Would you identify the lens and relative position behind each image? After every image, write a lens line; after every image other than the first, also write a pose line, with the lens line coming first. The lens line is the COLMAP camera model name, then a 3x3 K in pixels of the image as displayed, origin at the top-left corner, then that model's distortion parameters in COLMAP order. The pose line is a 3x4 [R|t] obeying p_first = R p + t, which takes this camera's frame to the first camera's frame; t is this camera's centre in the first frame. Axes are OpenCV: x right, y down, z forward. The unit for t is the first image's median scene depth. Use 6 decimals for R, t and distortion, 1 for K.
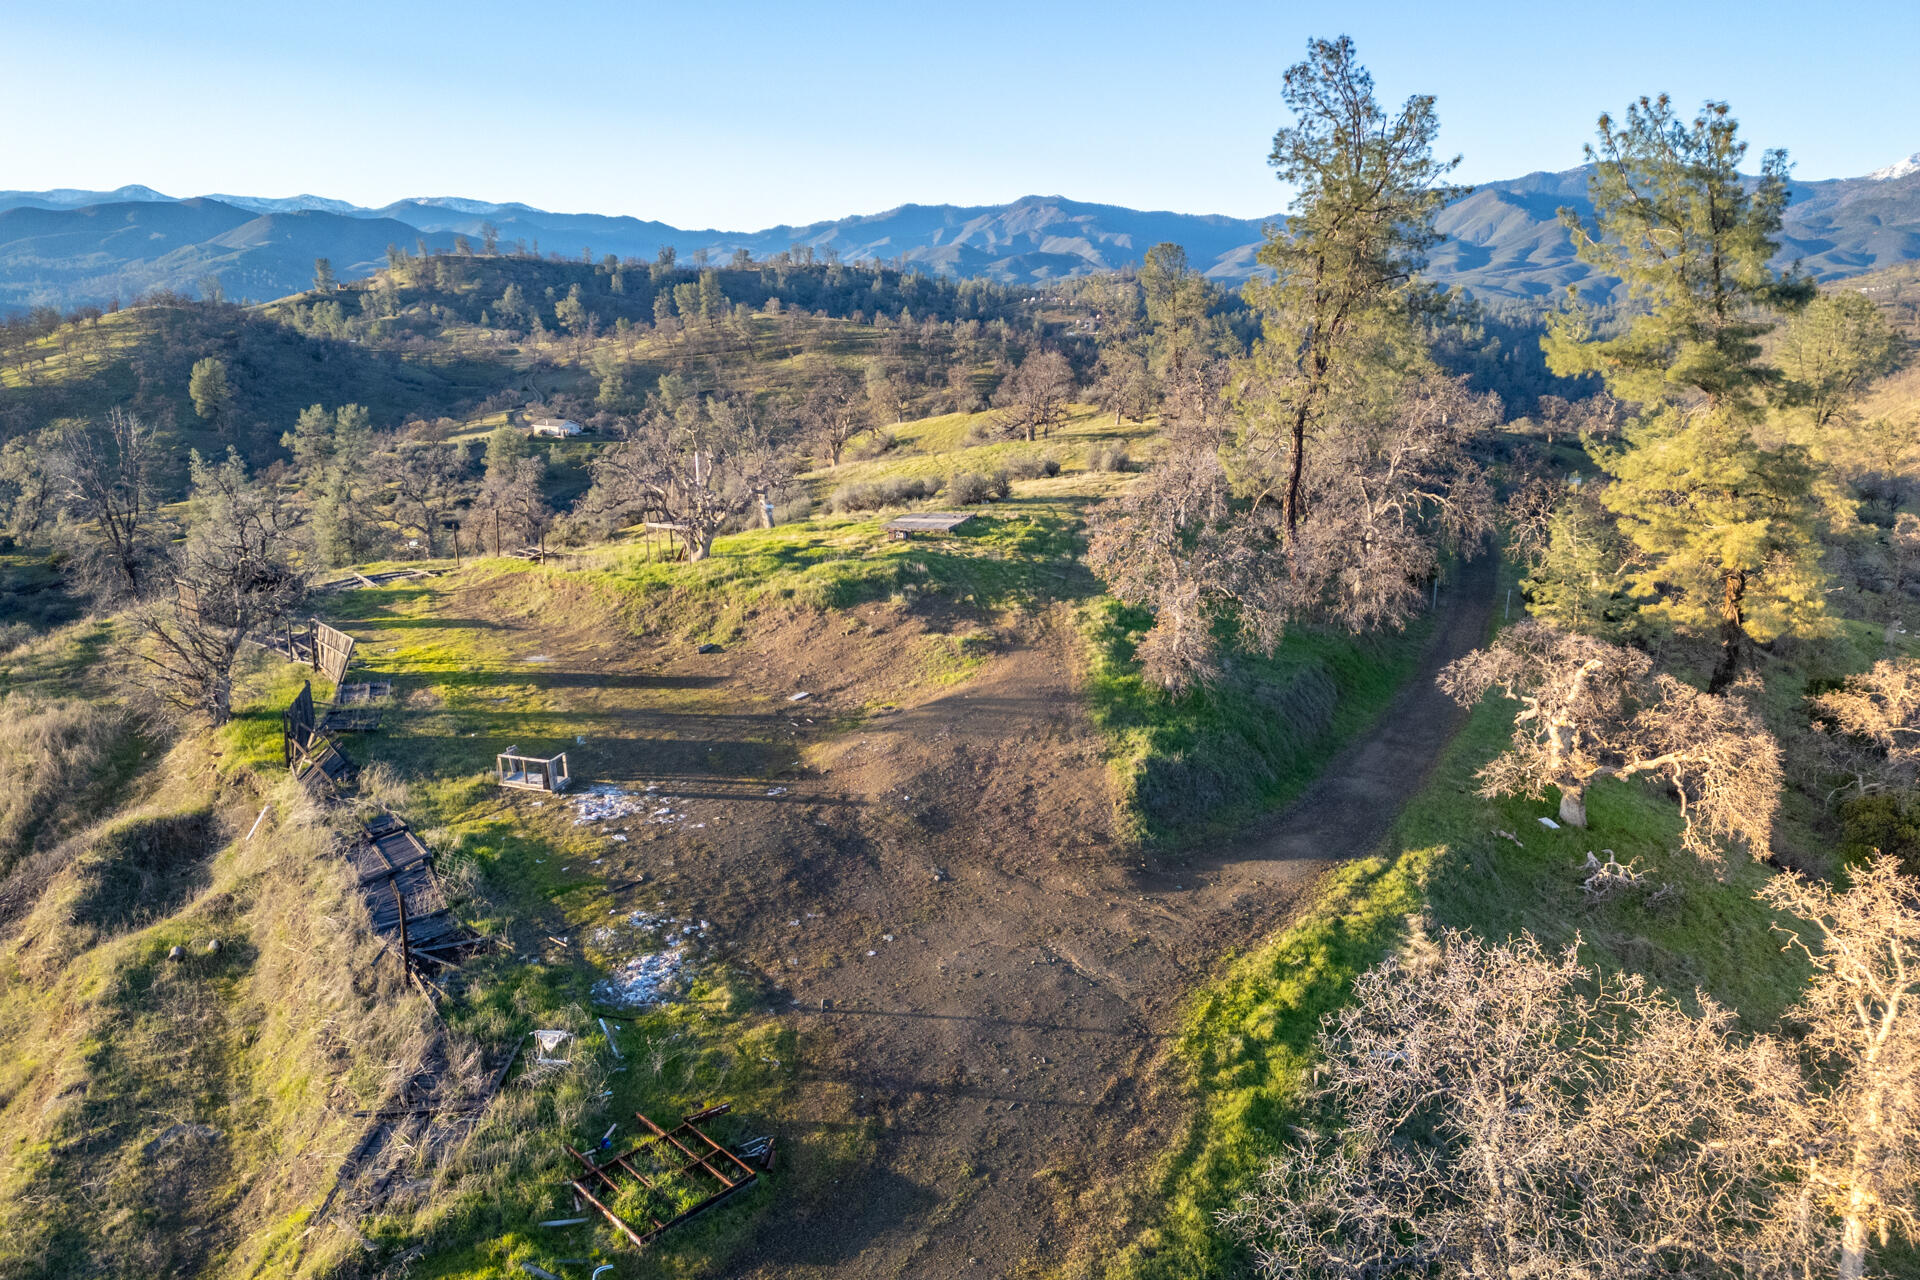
lens RADIAL K [[1338.8, 0, 965.9], [0, 1338.8, 638.8], [0, 0, 1]] dist [0.087776, -0.075854]
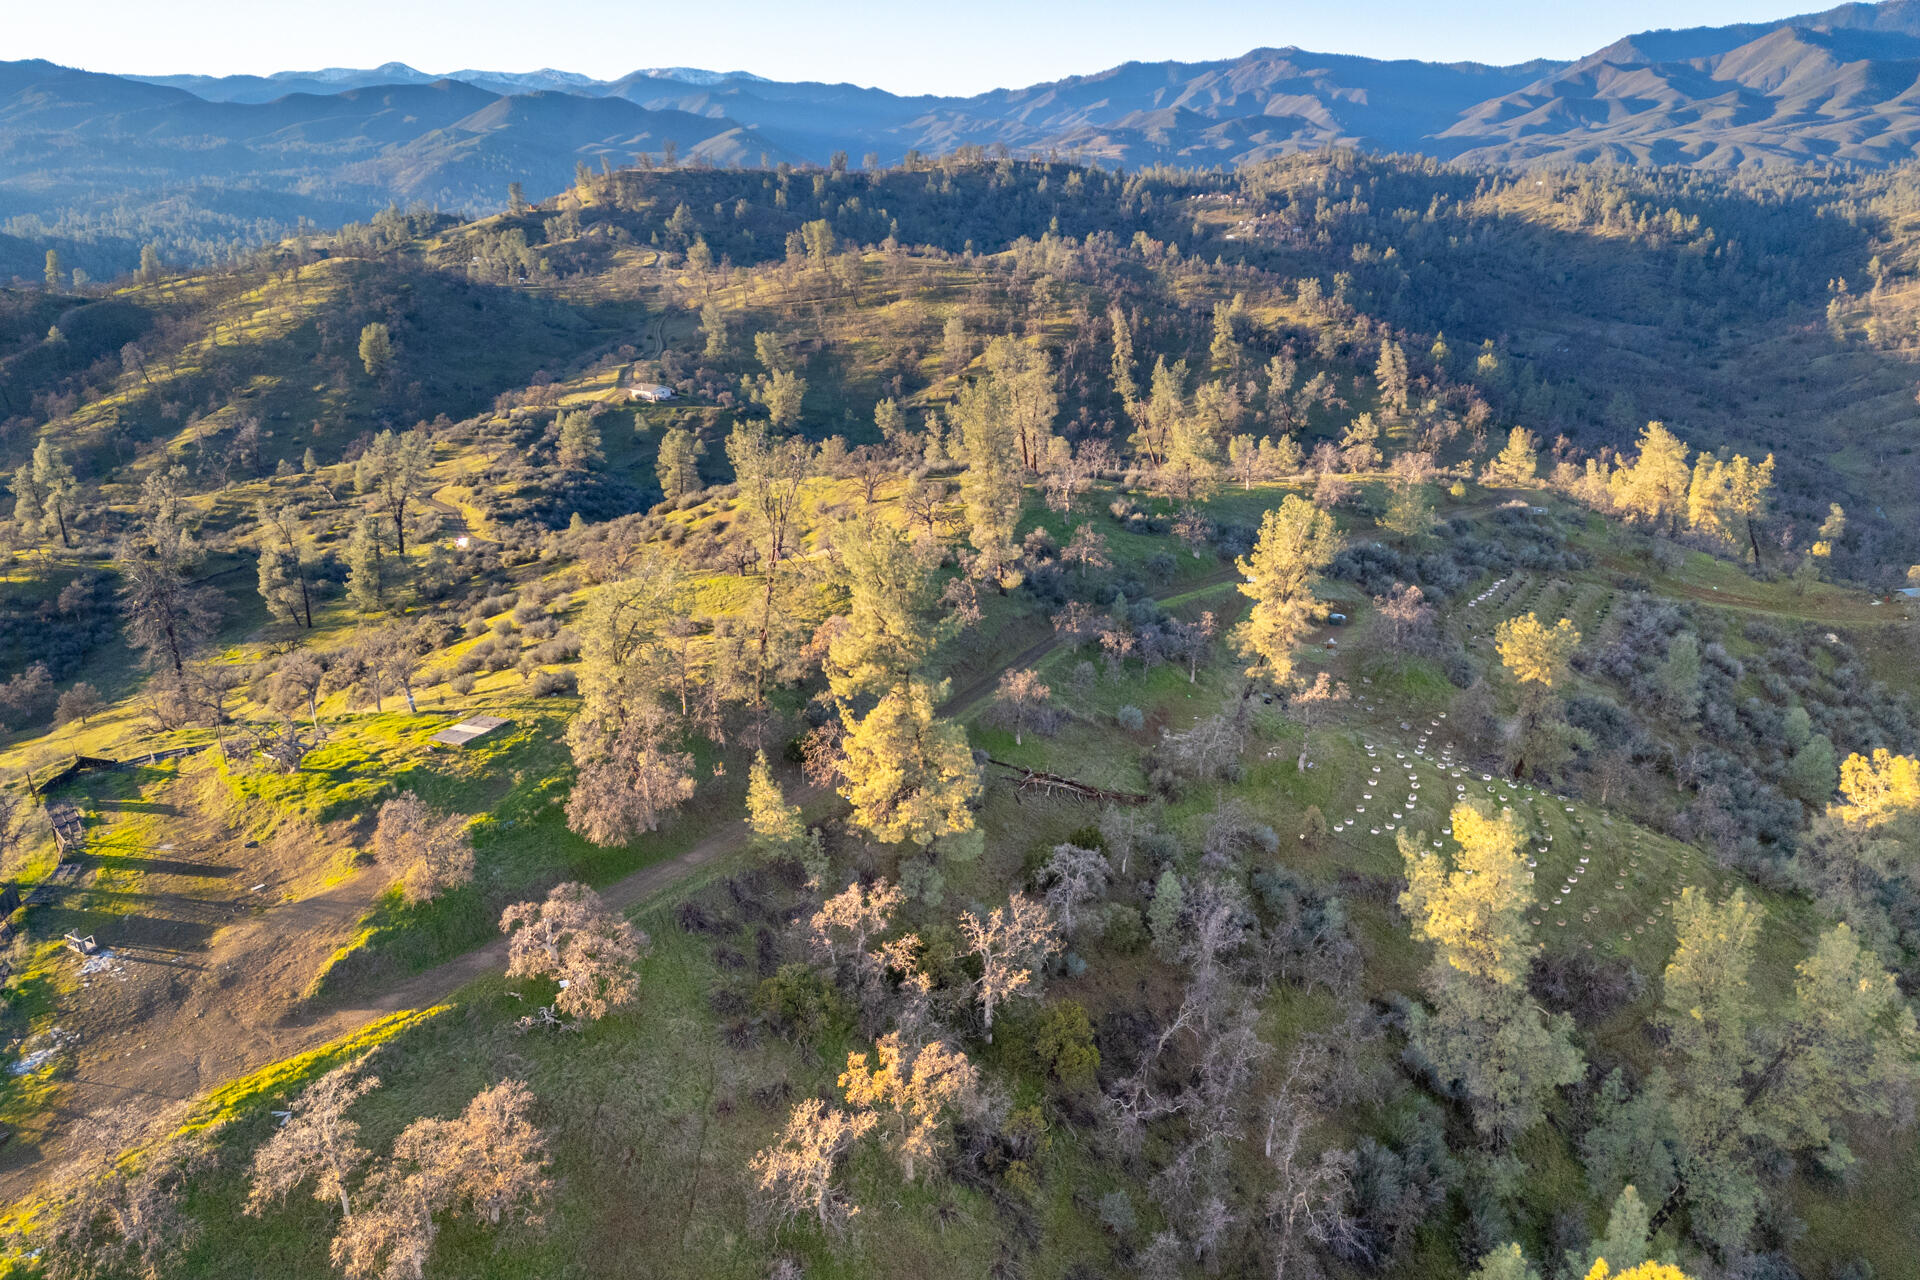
lens RADIAL K [[1338.8, 0, 965.9], [0, 1338.8, 638.8], [0, 0, 1]] dist [0.087776, -0.075854]
pose [[0.987658, 0.038367, -0.151852, 0.044620], [-0.024251, 0.995301, 0.093746, -0.019950], [0.154735, -0.088906, 0.983948, -0.029705]]
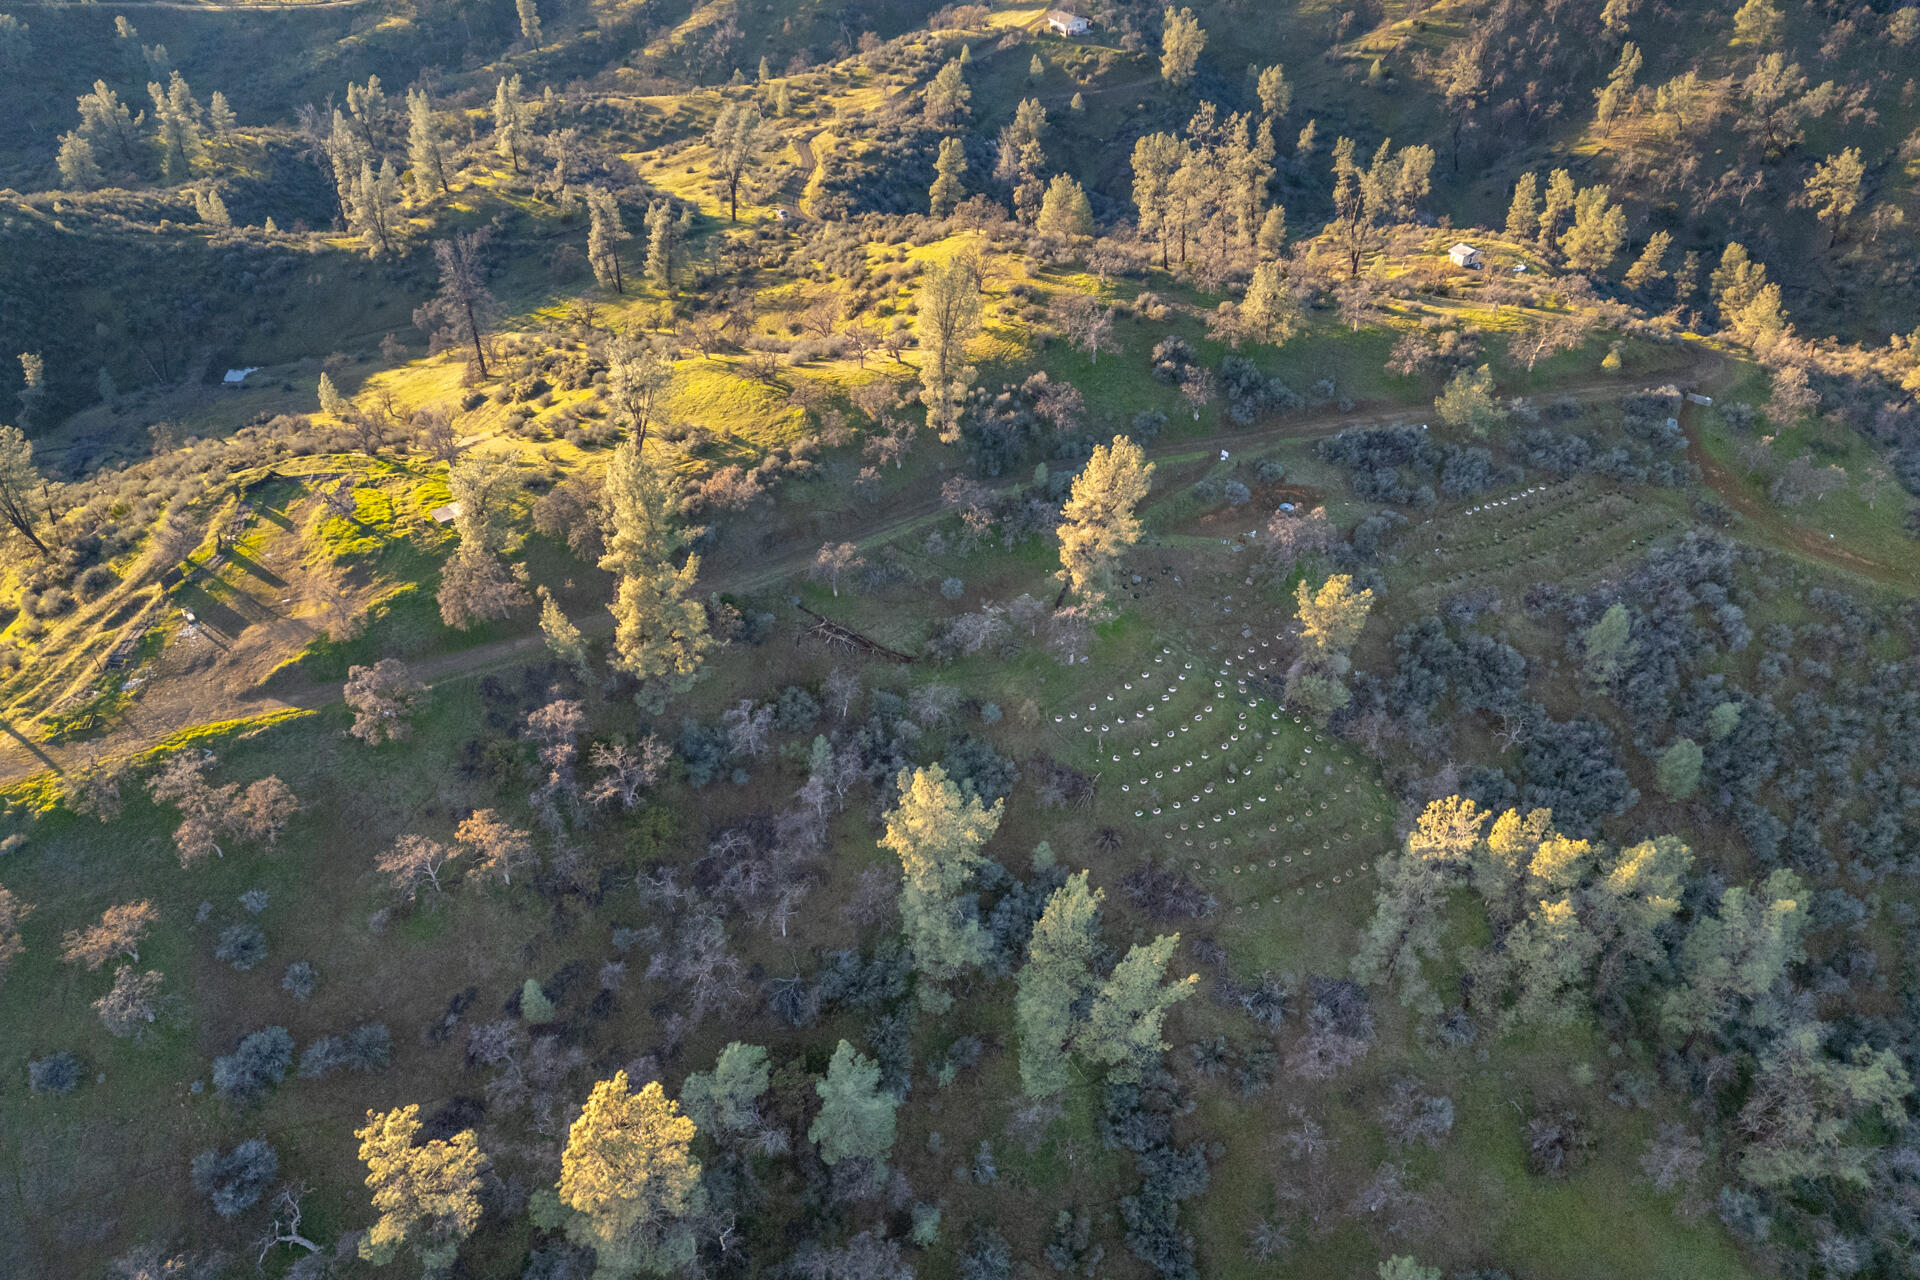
lens RADIAL K [[1338.8, 0, 965.9], [0, 1338.8, 638.8], [0, 0, 1]] dist [0.087776, -0.075854]
pose [[0.815835, 0.340675, -0.467284, 0.108934], [-0.121464, 0.890975, 0.437504, -0.059178], [0.565385, -0.300173, 0.768268, -0.026712]]
